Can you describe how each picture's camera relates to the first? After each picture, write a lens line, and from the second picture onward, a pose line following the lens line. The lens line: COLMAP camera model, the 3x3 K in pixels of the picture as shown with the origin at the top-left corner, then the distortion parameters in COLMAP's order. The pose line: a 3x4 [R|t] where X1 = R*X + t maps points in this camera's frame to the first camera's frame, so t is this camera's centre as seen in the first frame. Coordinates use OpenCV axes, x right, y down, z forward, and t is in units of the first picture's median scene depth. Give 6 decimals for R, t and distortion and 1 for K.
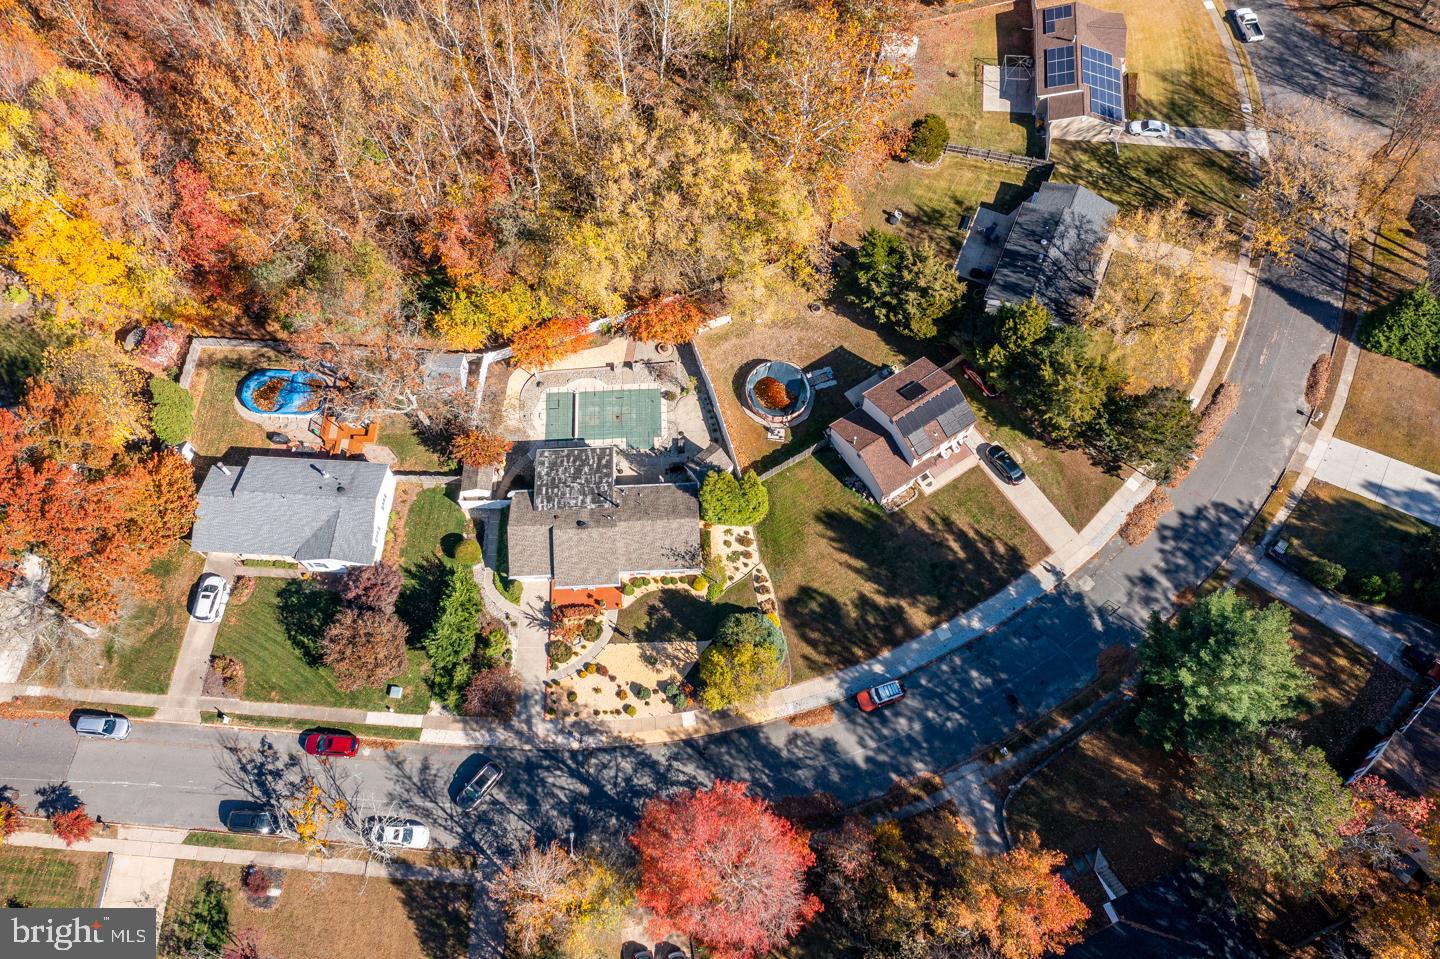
lens RADIAL K [[1090.6, 0, 719.7], [0, 1090.6, 476.2], [0, 0, 1]] dist [0.005393, -0.006868]
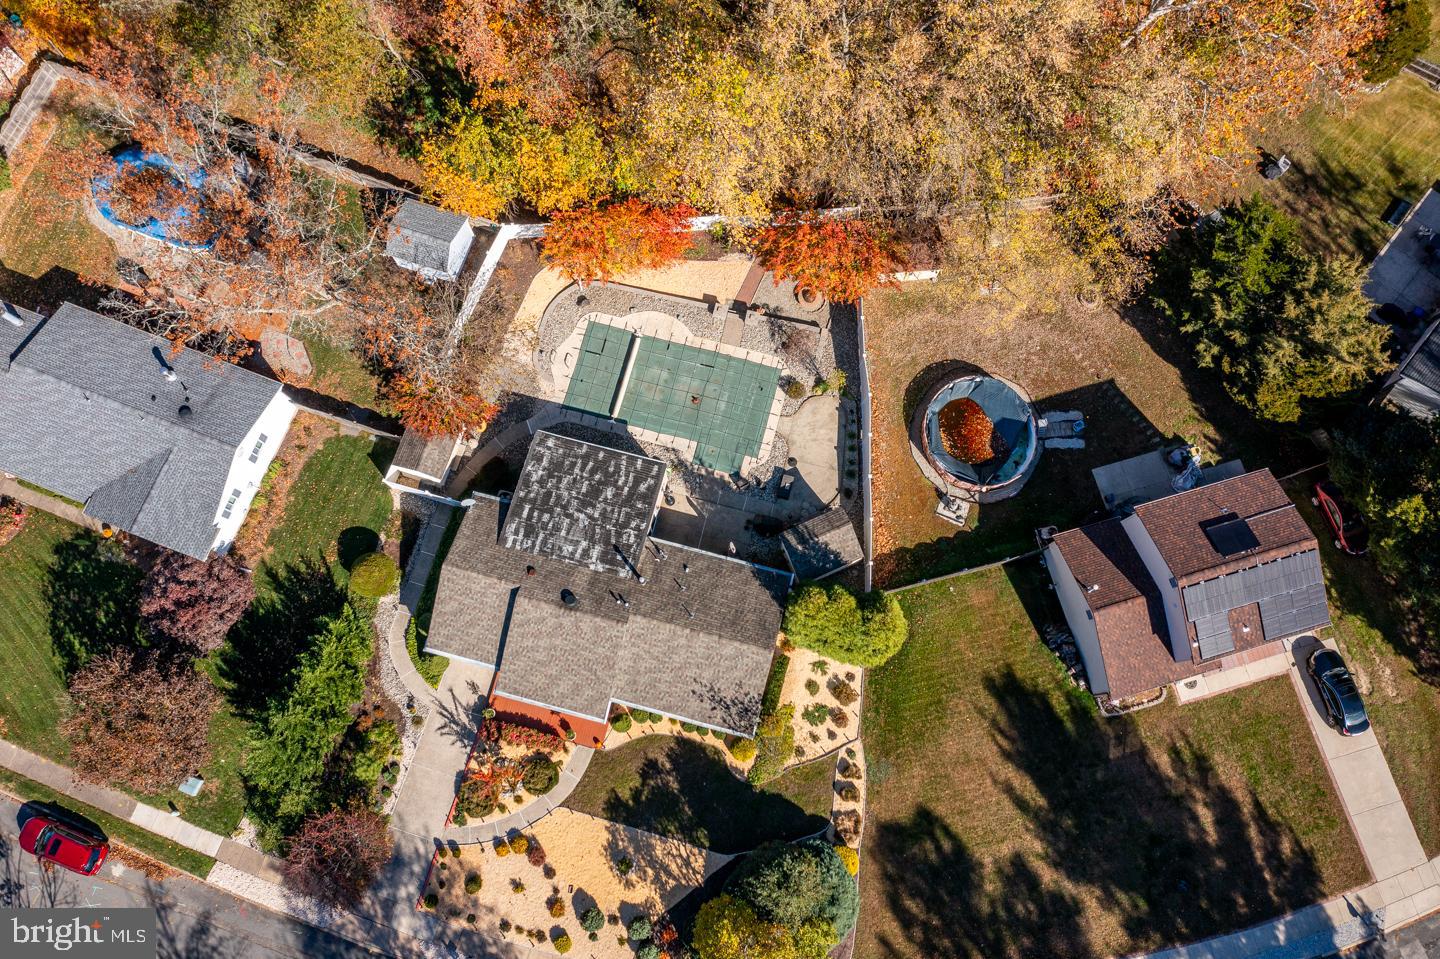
lens RADIAL K [[1131.5, 0, 719.2], [0, 1131.5, 484.9], [0, 0, 1]] dist [-0.002652, -0.001301]
pose [[0.954918, 0.290903, -0.059216, -0.034974], [-0.274566, 0.941282, 0.196472, -0.139976], [0.112893, -0.171356, 0.978720, 0.437234]]
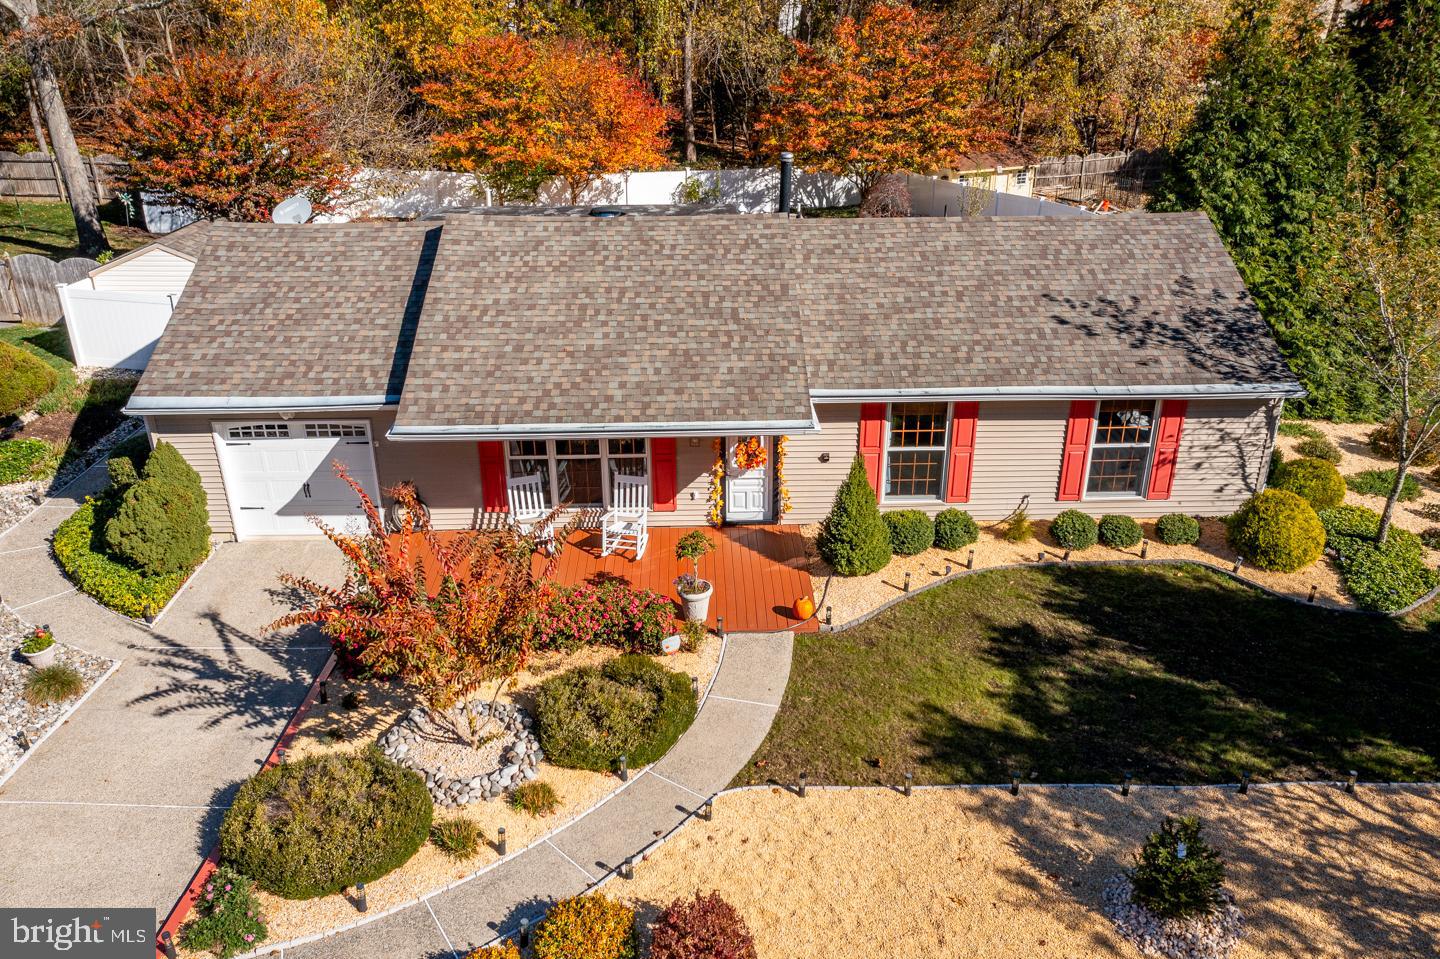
lens RADIAL K [[1131.5, 0, 723.5], [0, 1131.5, 484.0], [0, 0, 1]] dist [-0.002652, -0.001301]
pose [[0.999780, 0.015907, -0.013703, -0.098354], [-0.020991, 0.770621, -0.636948, 0.199508], [0.000428, 0.637095, 0.770785, 0.845558]]
